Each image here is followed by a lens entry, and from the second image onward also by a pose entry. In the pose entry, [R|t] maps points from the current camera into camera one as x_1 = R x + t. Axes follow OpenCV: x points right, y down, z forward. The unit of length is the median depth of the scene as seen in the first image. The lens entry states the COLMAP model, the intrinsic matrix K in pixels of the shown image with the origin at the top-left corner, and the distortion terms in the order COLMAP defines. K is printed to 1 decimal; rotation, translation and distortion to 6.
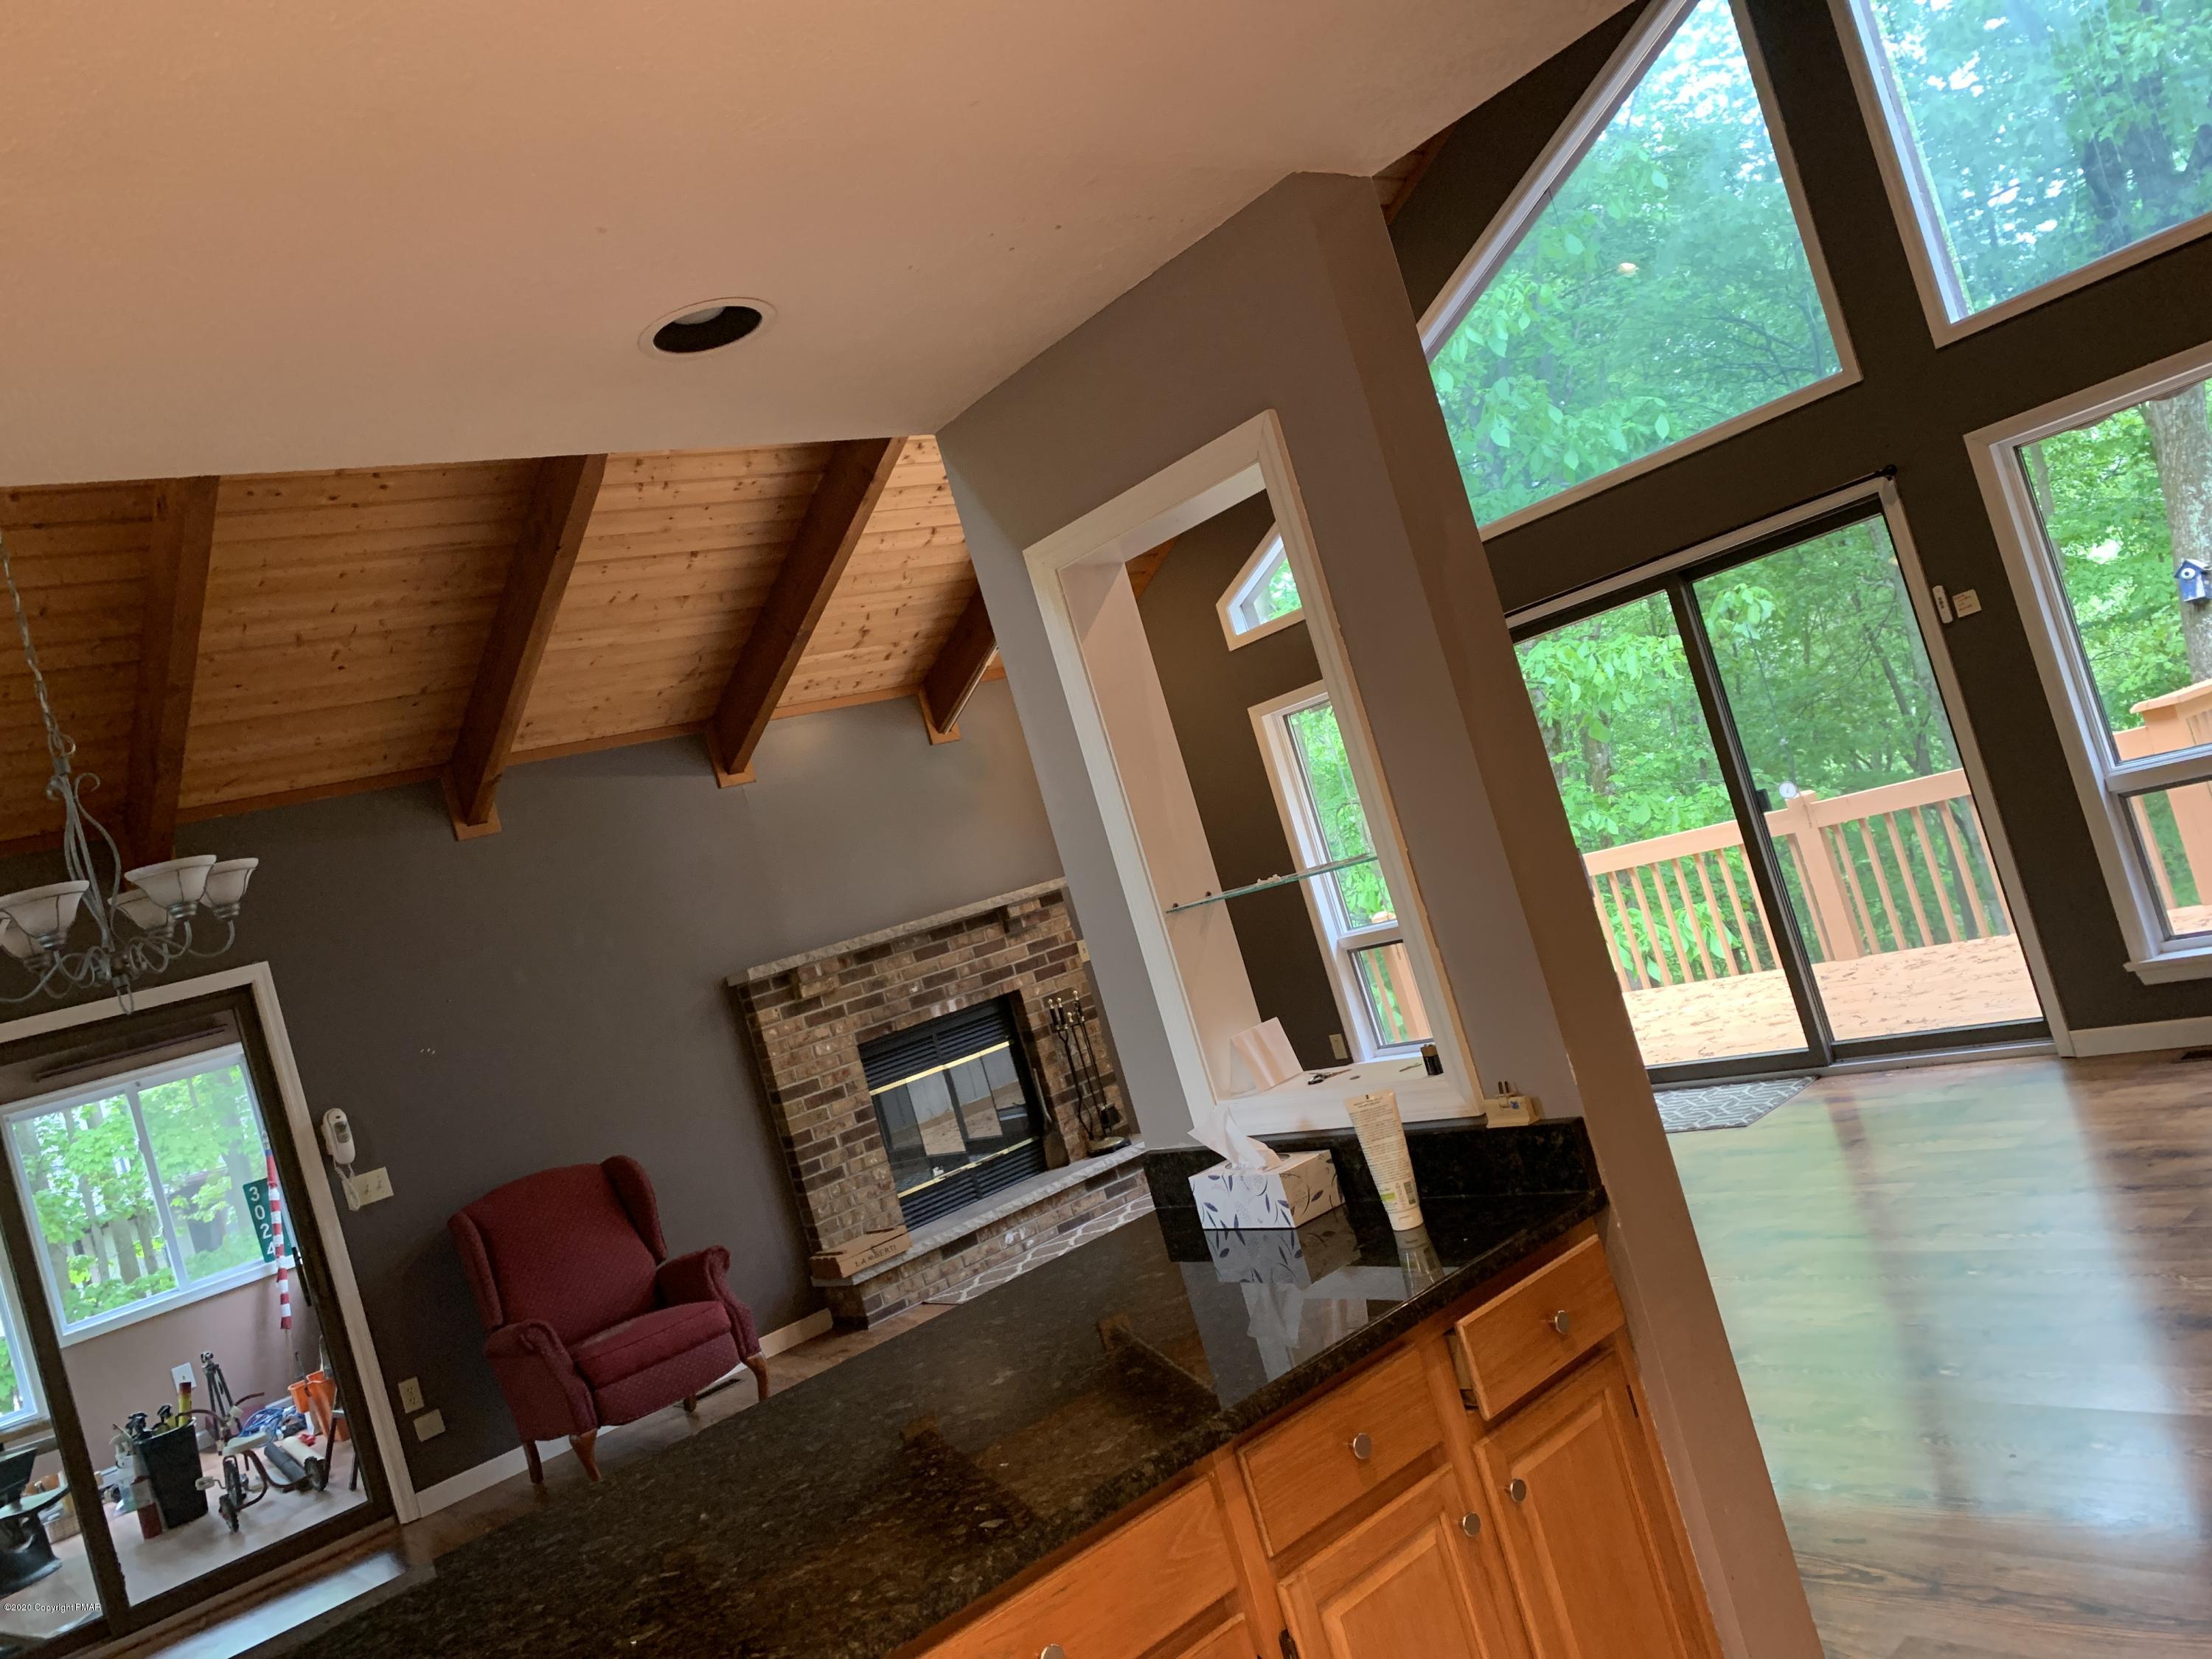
lens RADIAL K [[1672.4, 0, 1086.4], [0, 1672.4, 823.4], [0, 0, 1]] dist [0.014074, -0.013833]
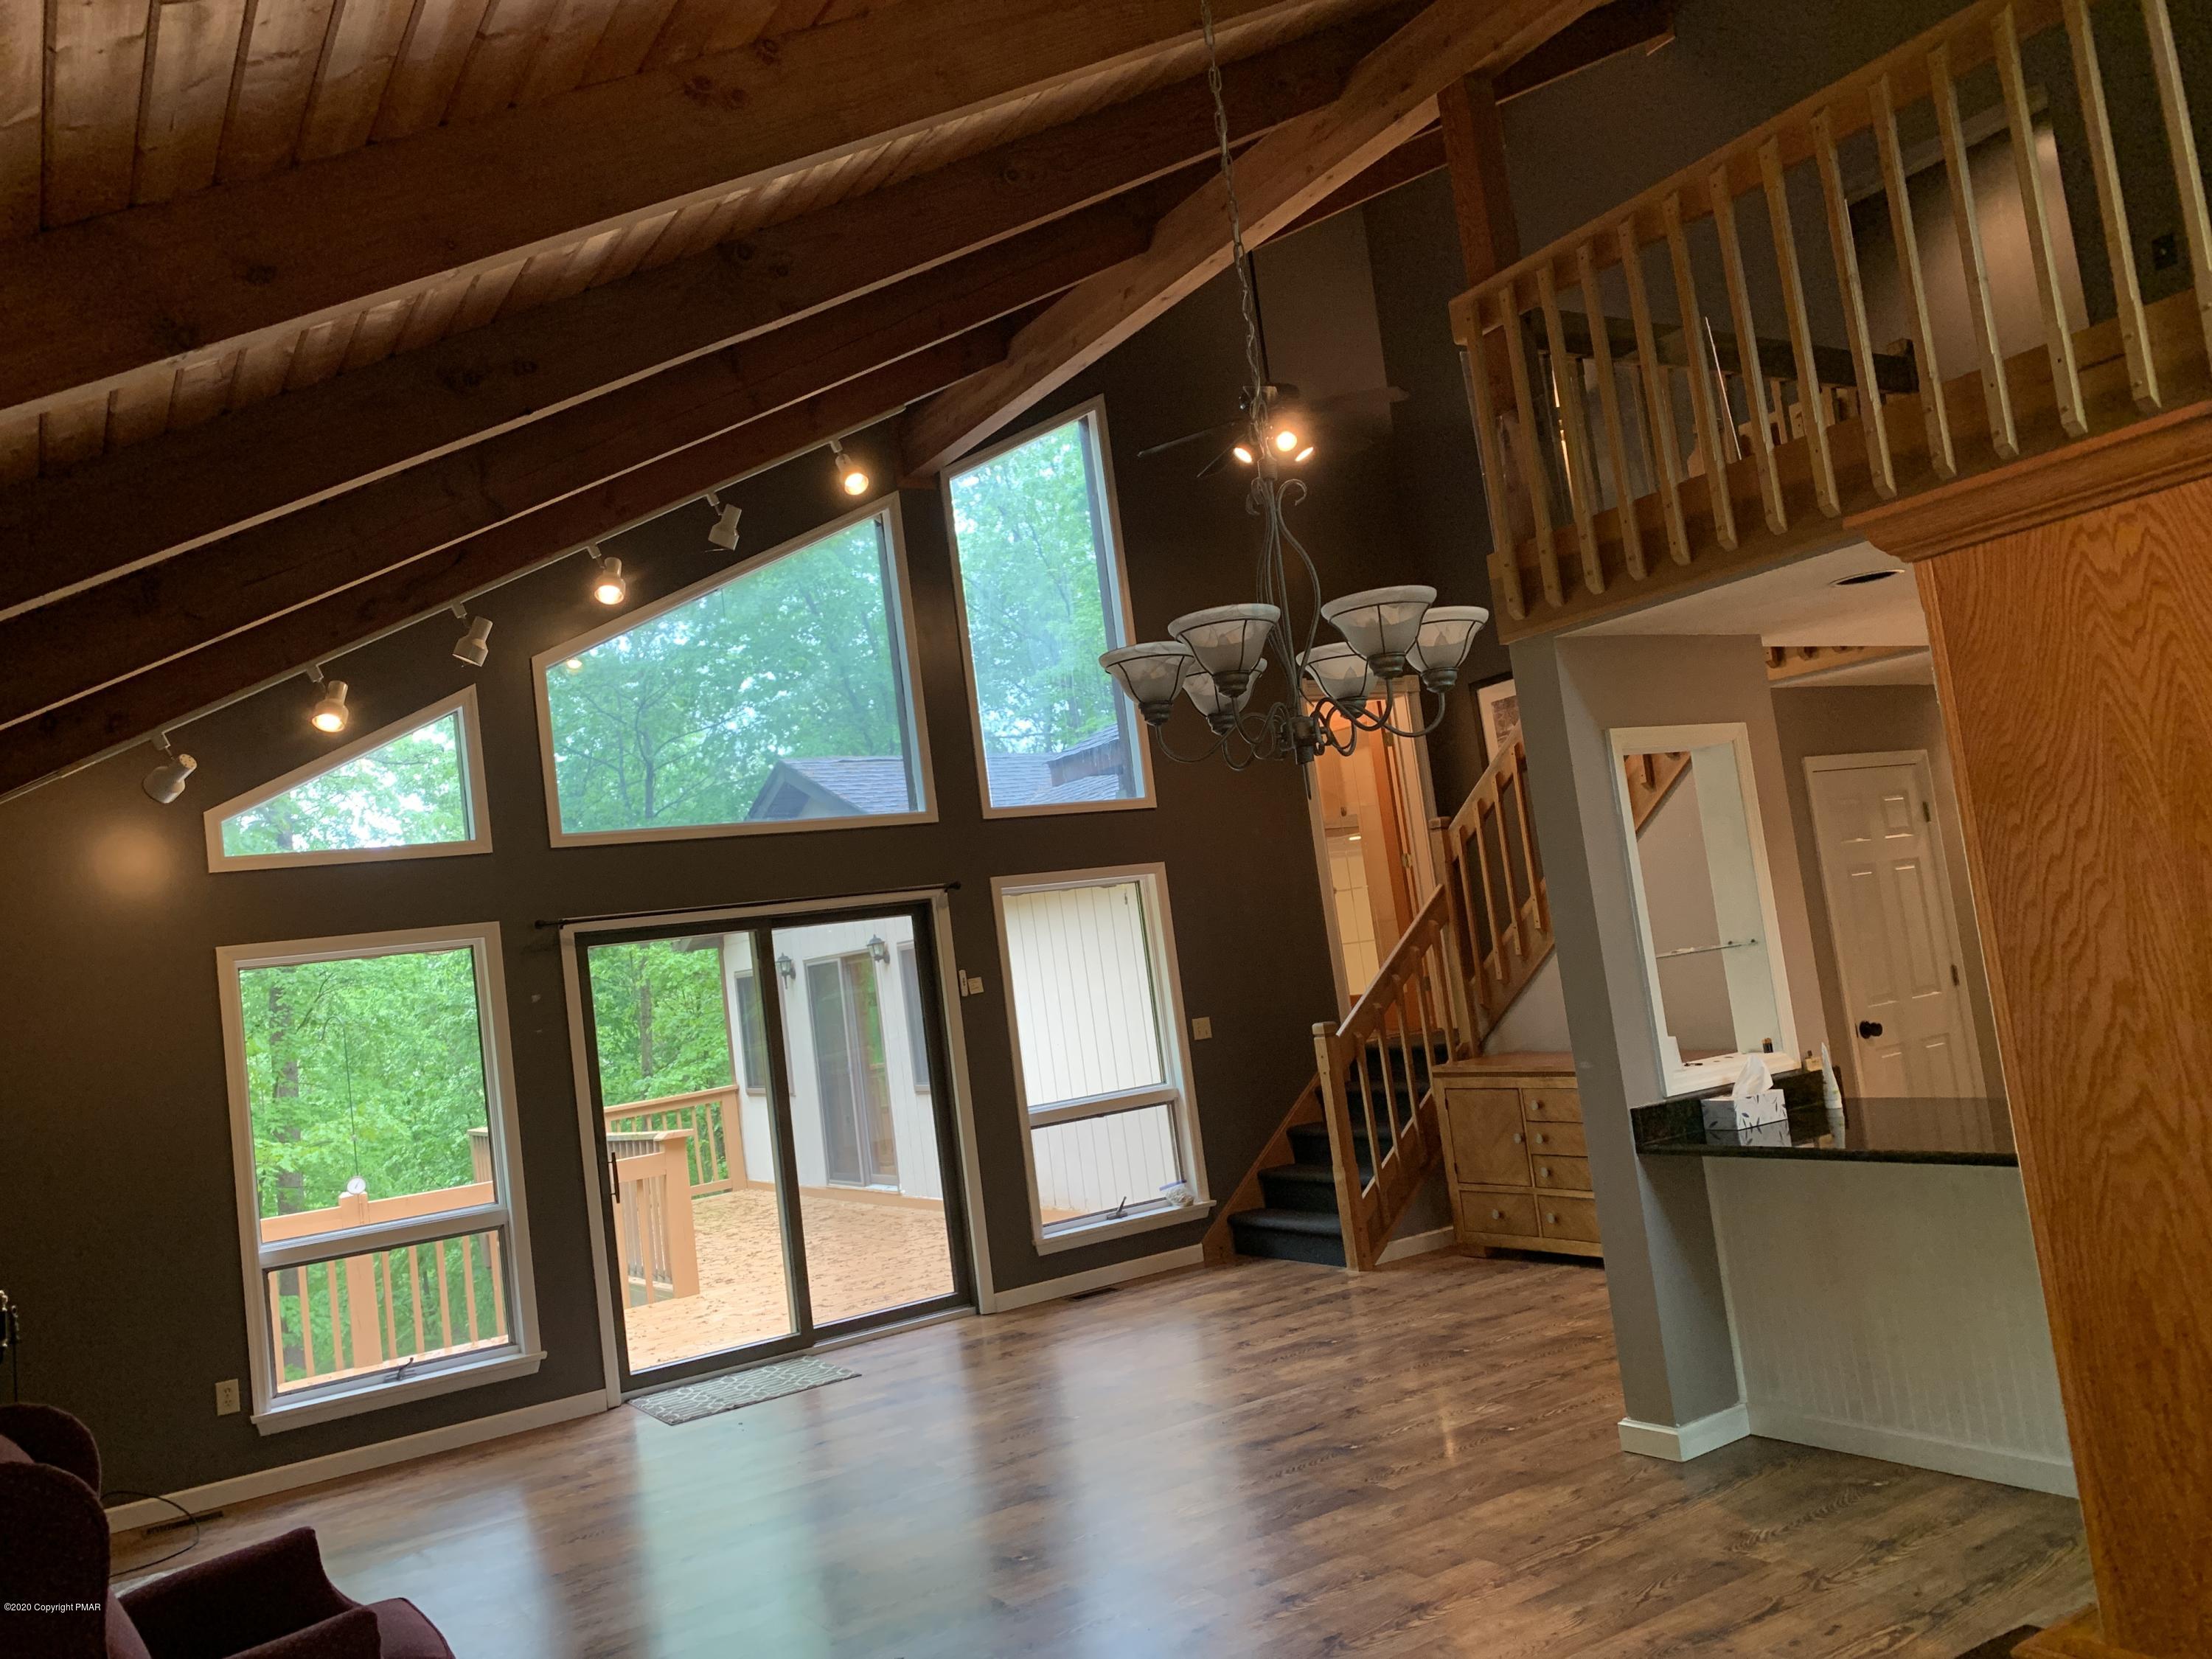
lens RADIAL K [[1672.4, 0, 1108.5], [0, 1672.4, 812.4], [0, 0, 1]] dist [0.014074, -0.013833]
pose [[0.137708, 0.343083, 0.929156, -0.774721], [0.050555, 0.934436, -0.352525, 0.221077], [-0.989182, 0.095519, 0.111335, 0.617908]]
